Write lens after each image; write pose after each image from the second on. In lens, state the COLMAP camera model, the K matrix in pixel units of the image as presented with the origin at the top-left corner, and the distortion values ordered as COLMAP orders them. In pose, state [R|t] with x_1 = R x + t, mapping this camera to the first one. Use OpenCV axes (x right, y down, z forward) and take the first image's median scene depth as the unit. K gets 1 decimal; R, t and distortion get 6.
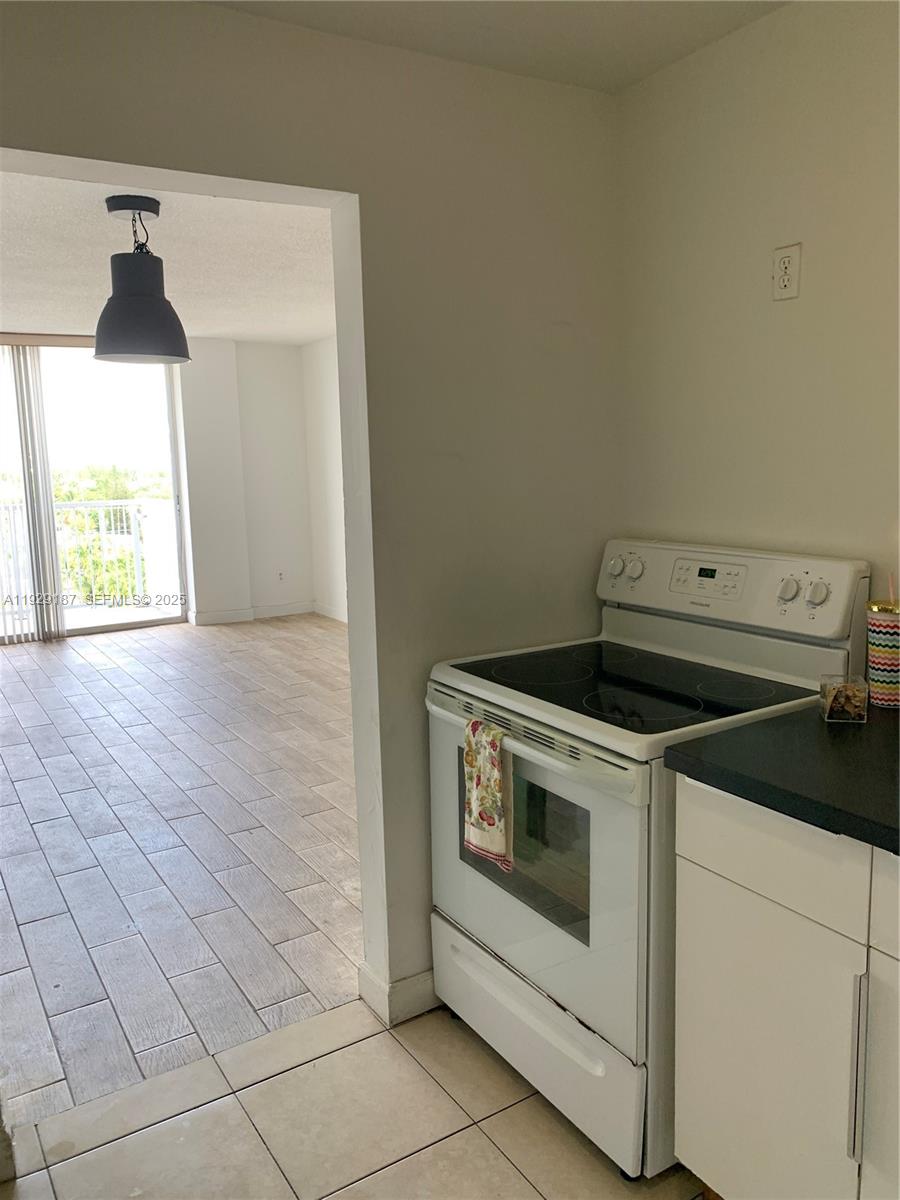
lens RADIAL K [[931.9, 0, 450.2], [0, 931.9, 579.3], [0, 0, 1]] dist [0.002972, -0.007397]
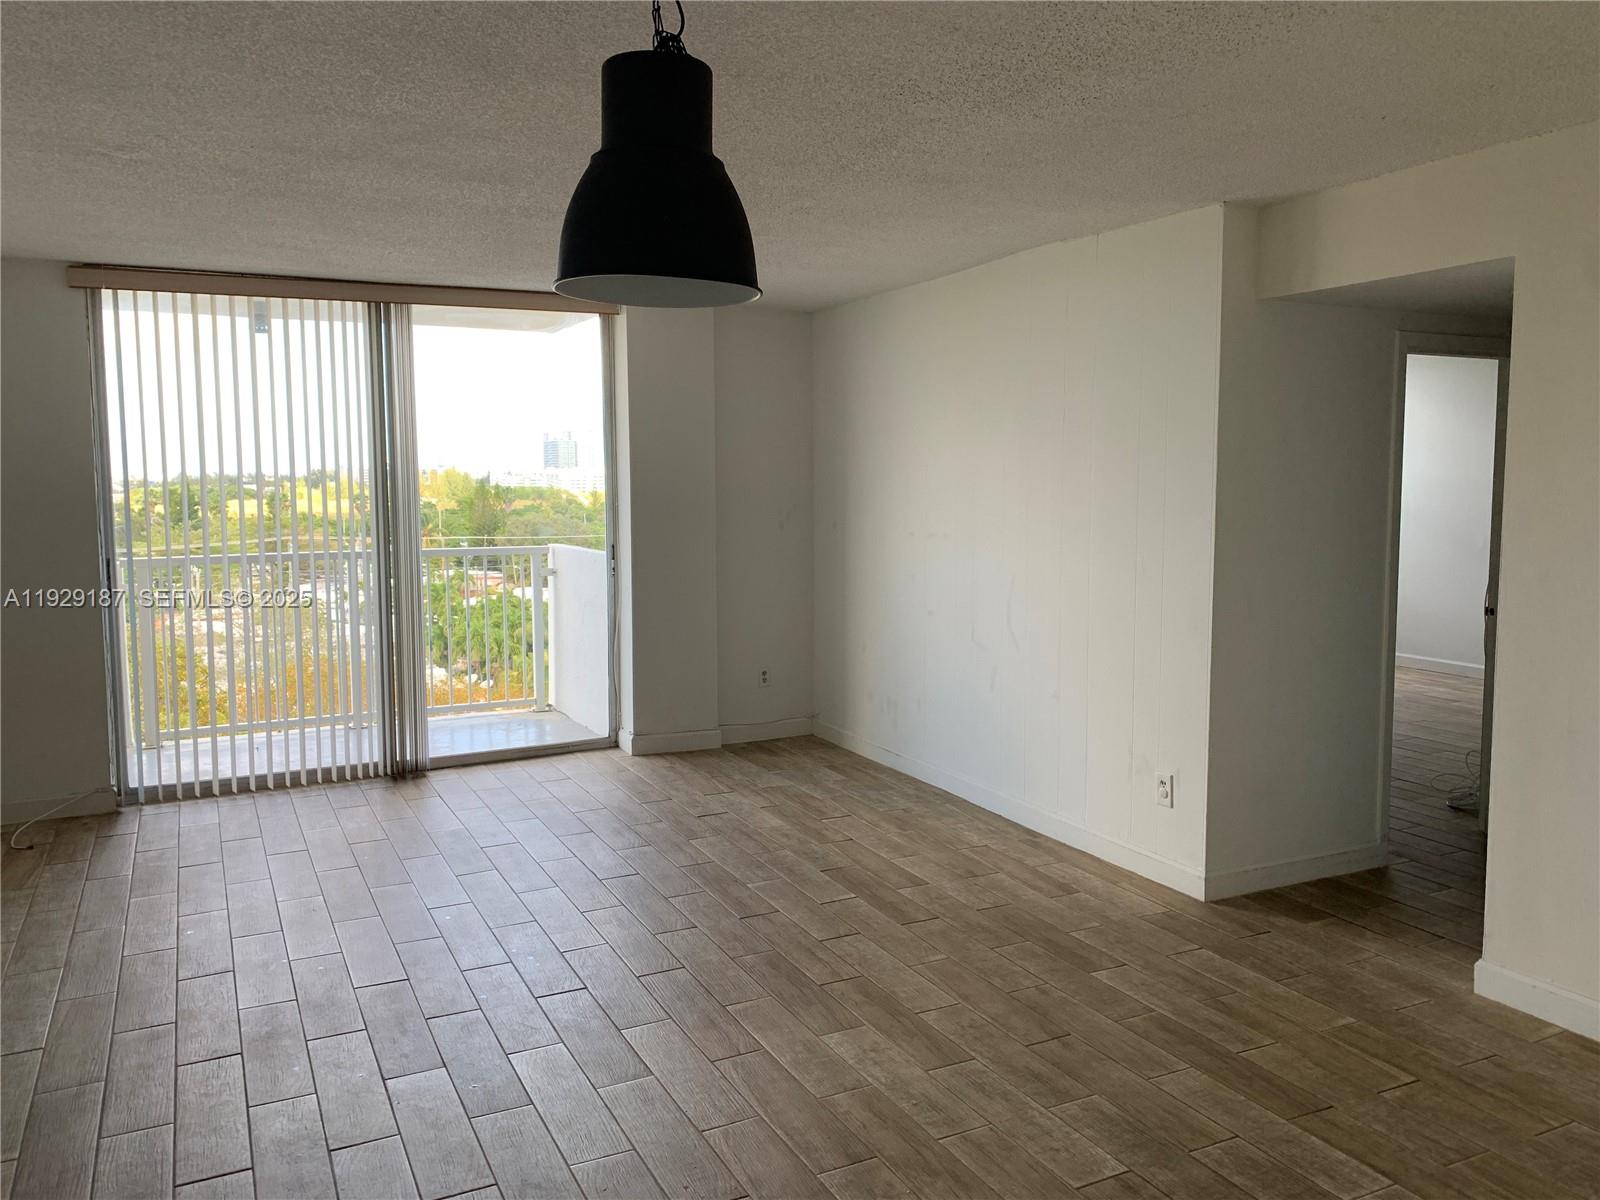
lens RADIAL K [[1229.7, 0, 795.7], [0, 1229.7, 585.1], [0, 0, 1]] dist [0.085344, -0.226425]
pose [[0.995019, 0.036821, -0.092640, -0.136326], [-0.041050, 0.998180, -0.044166, -0.046045], [0.090845, 0.047749, 0.994720, 0.278792]]
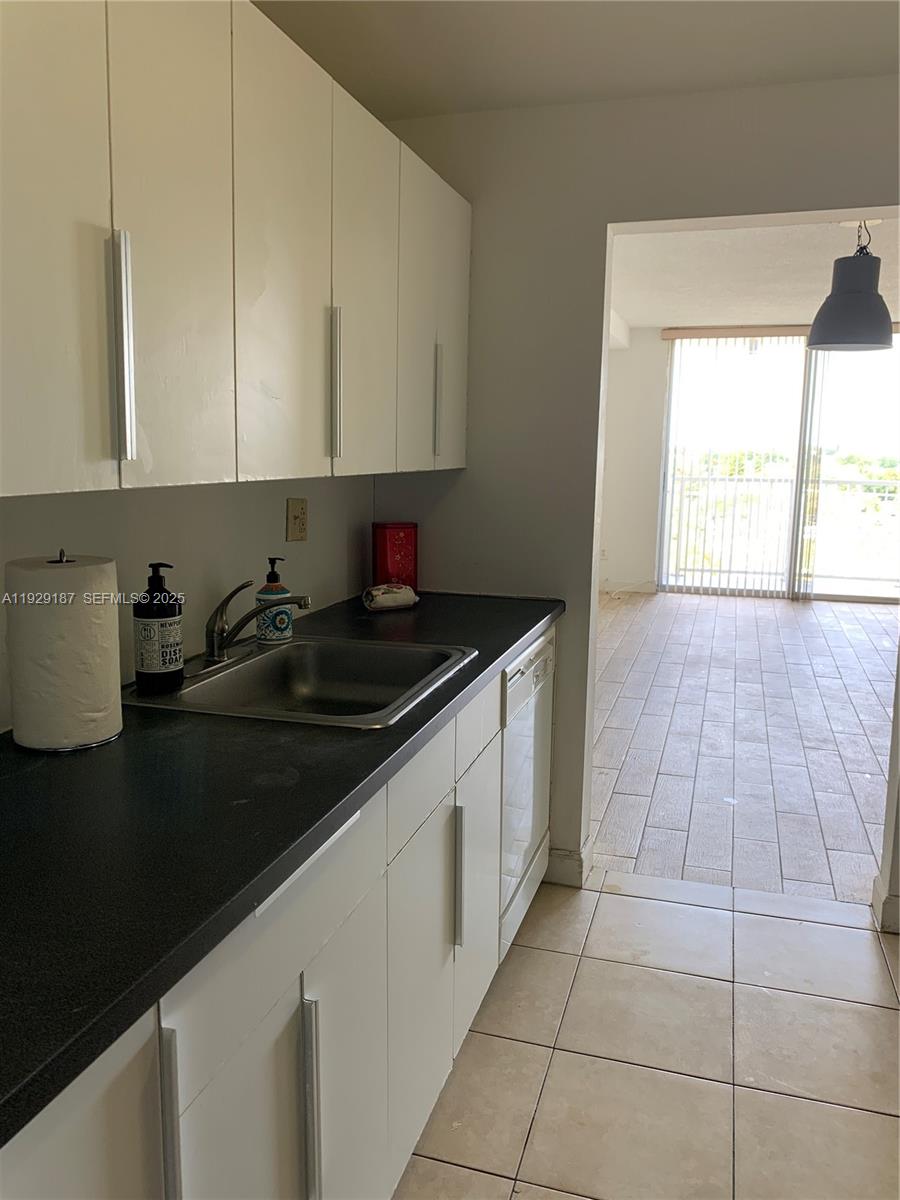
lens RADIAL K [[916.7, 0, 450.0], [0, 916.7, 600.0], [0, 0, 1]] dist [0.083719, -0.224856]
pose [[0.655388, 0.160971, -0.737940, 0.156909], [-0.131580, 0.986418, 0.098313, 0.014729], [0.743743, 0.032665, 0.667667, -0.073667]]
